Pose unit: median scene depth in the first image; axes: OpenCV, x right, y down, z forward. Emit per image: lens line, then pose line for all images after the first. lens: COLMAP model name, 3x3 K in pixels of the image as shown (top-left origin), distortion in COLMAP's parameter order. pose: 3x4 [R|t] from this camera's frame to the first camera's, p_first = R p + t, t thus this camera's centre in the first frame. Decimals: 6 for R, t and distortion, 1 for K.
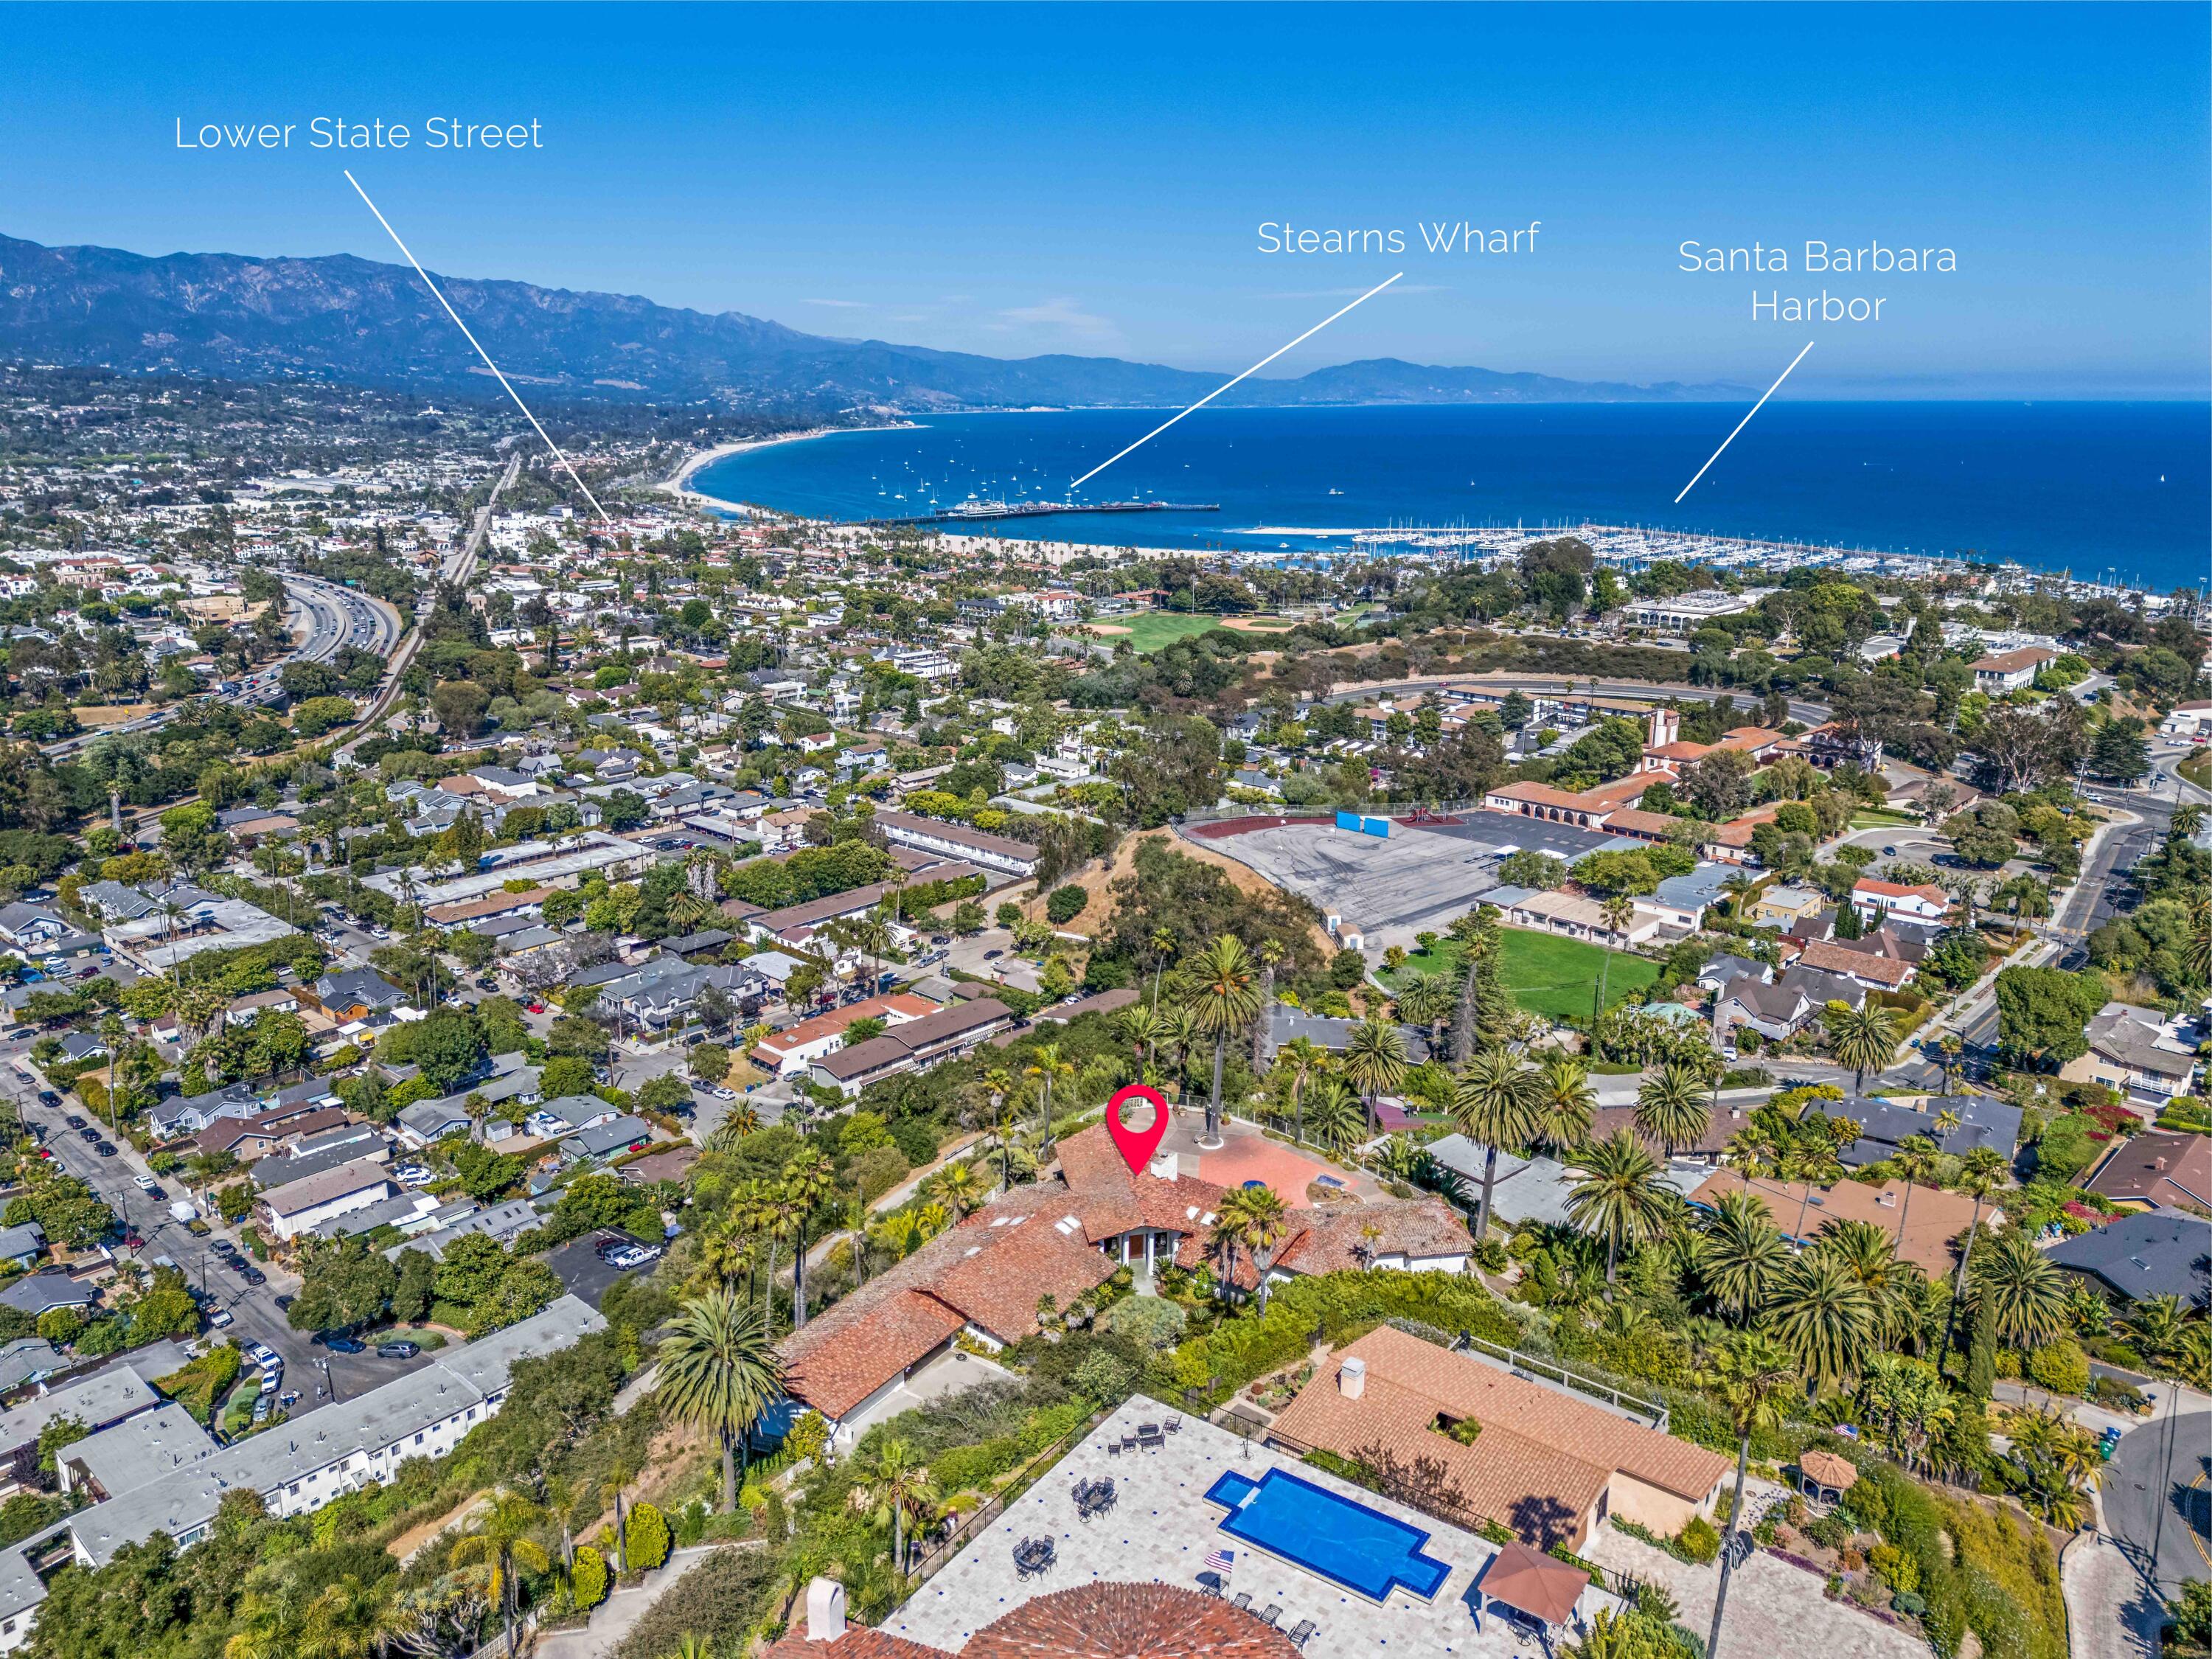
lens RADIAL K [[1596.5, 0, 1102.3], [0, 1596.5, 848.3], [0, 0, 1]] dist [0.099634, -0.102949]
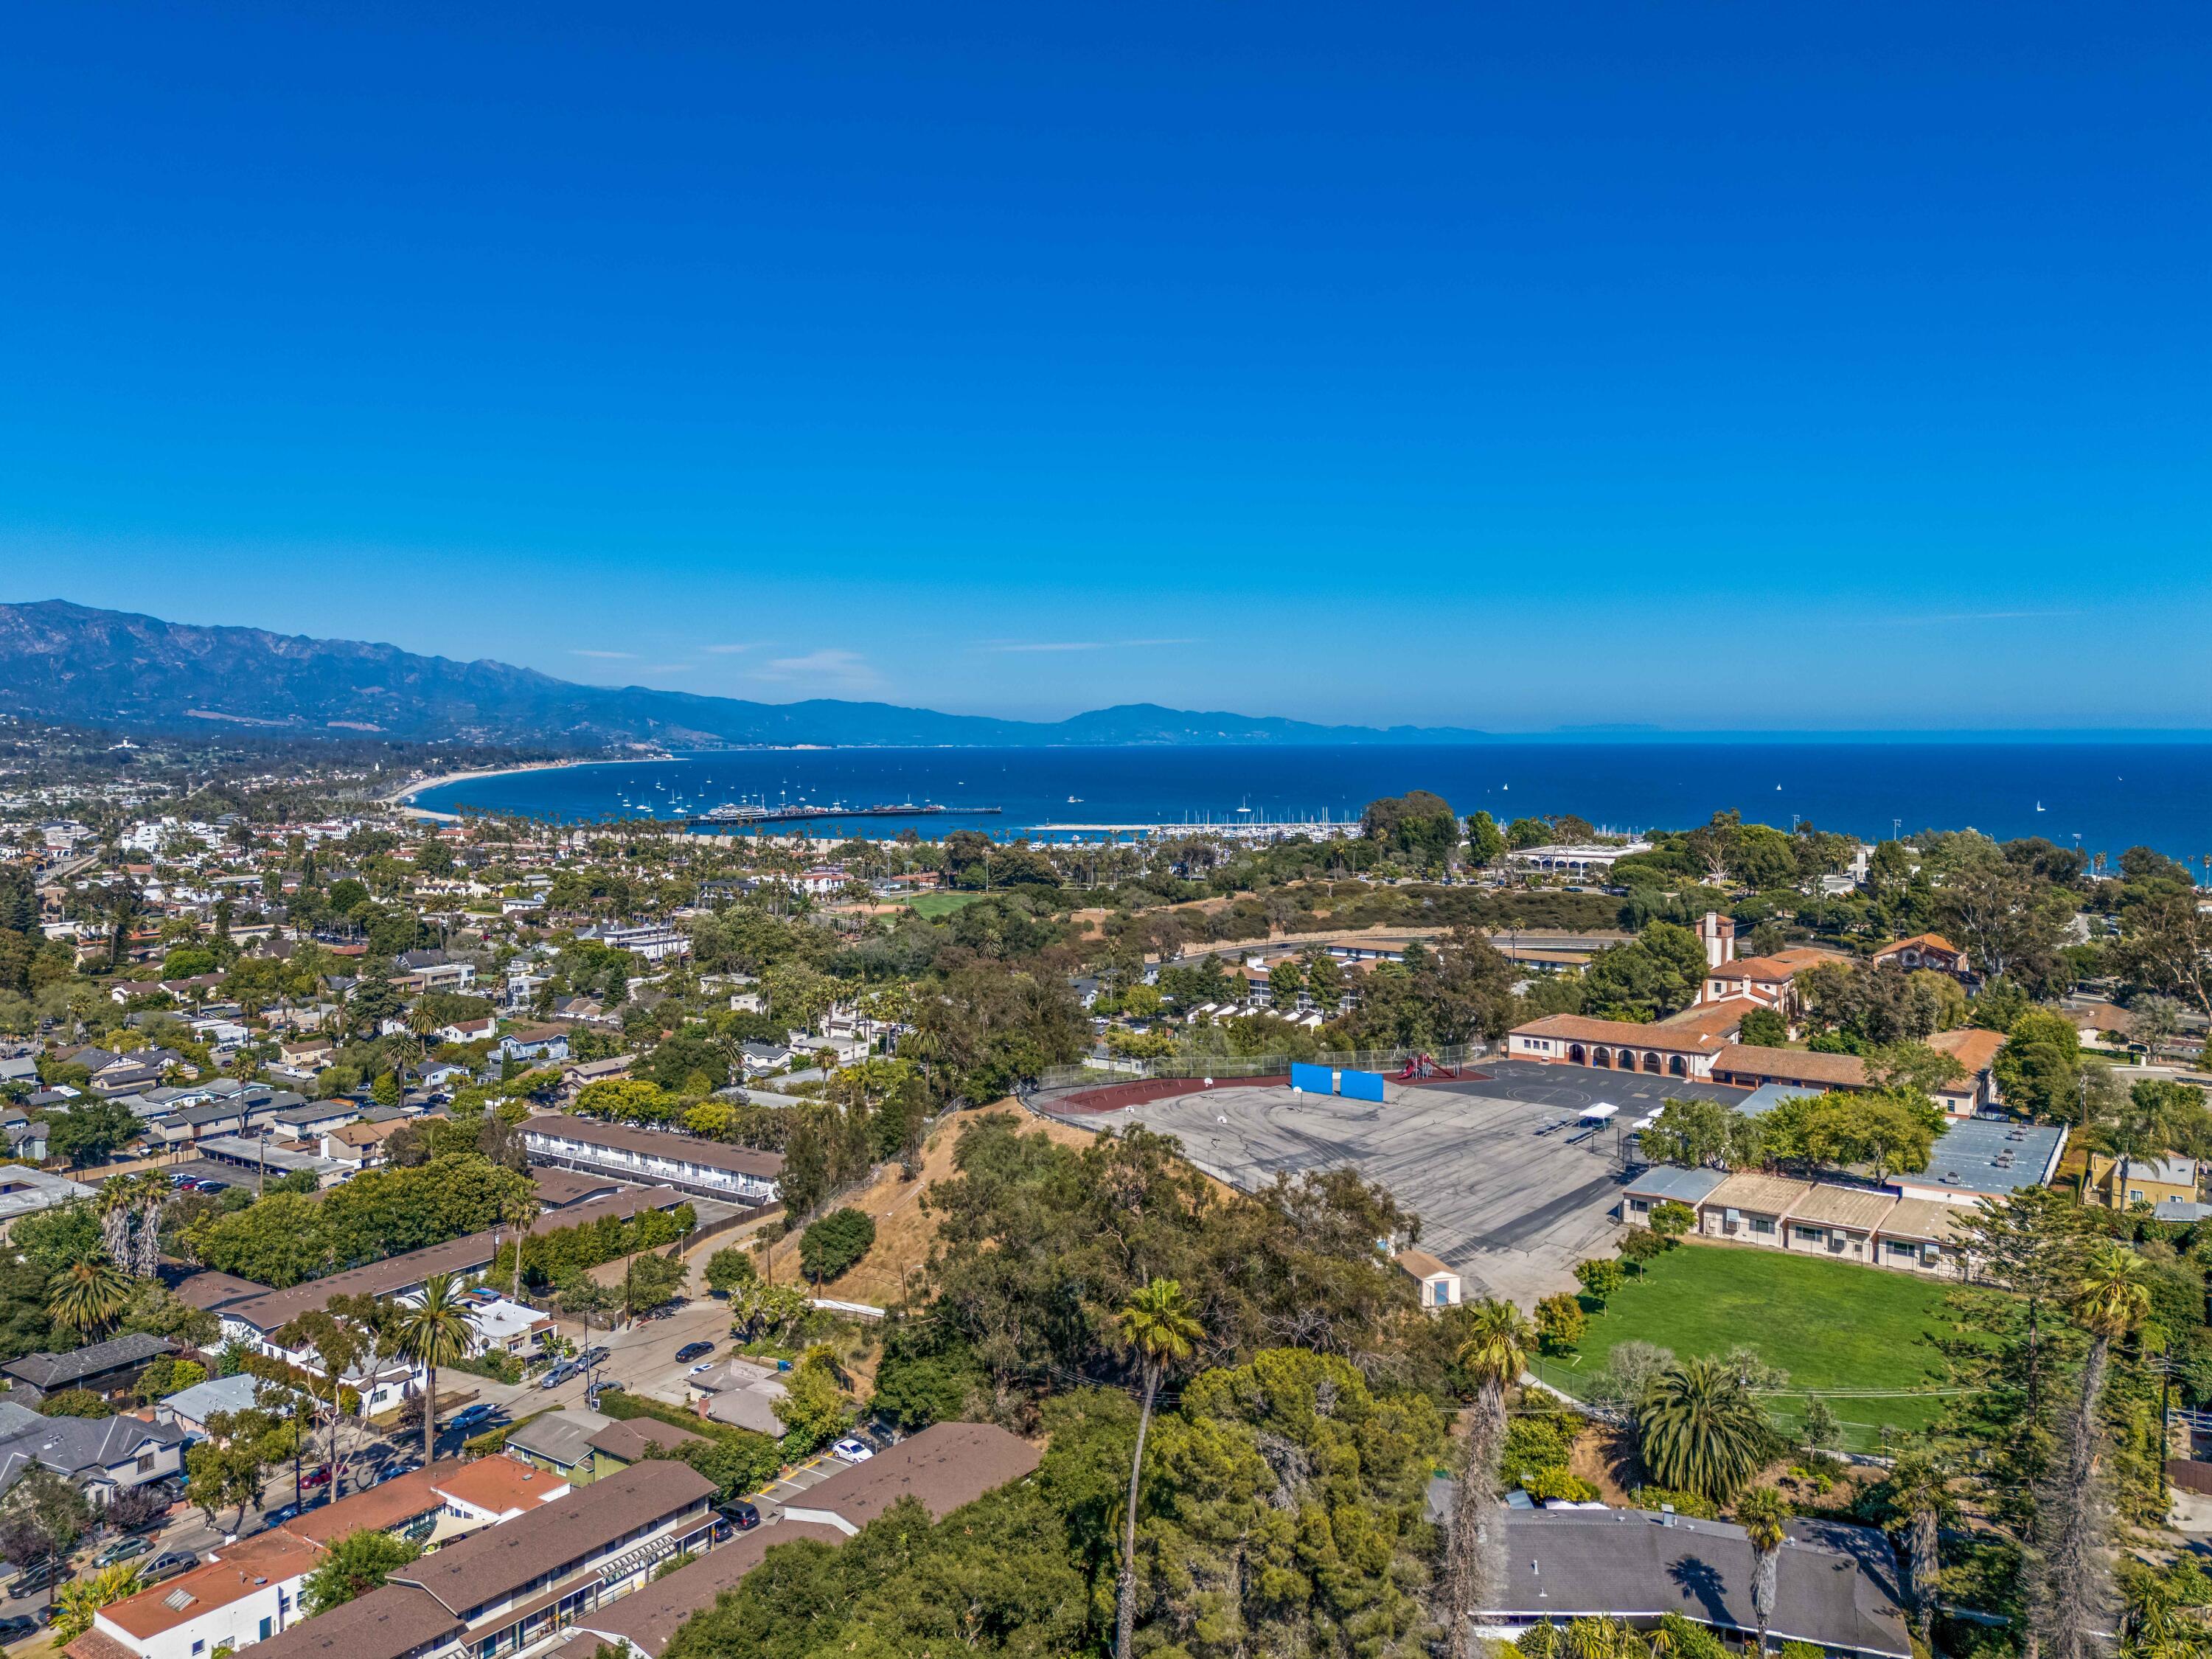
lens RADIAL K [[1612.9, 0, 1135.7], [0, 1612.9, 829.9], [0, 0, 1]] dist [0.083987, -0.097821]
pose [[0.986714, -0.008446, 0.162250, -0.007639], [0.043487, 0.975940, -0.213659, 0.014607], [-0.156542, 0.217876, 0.963340, 0.309854]]
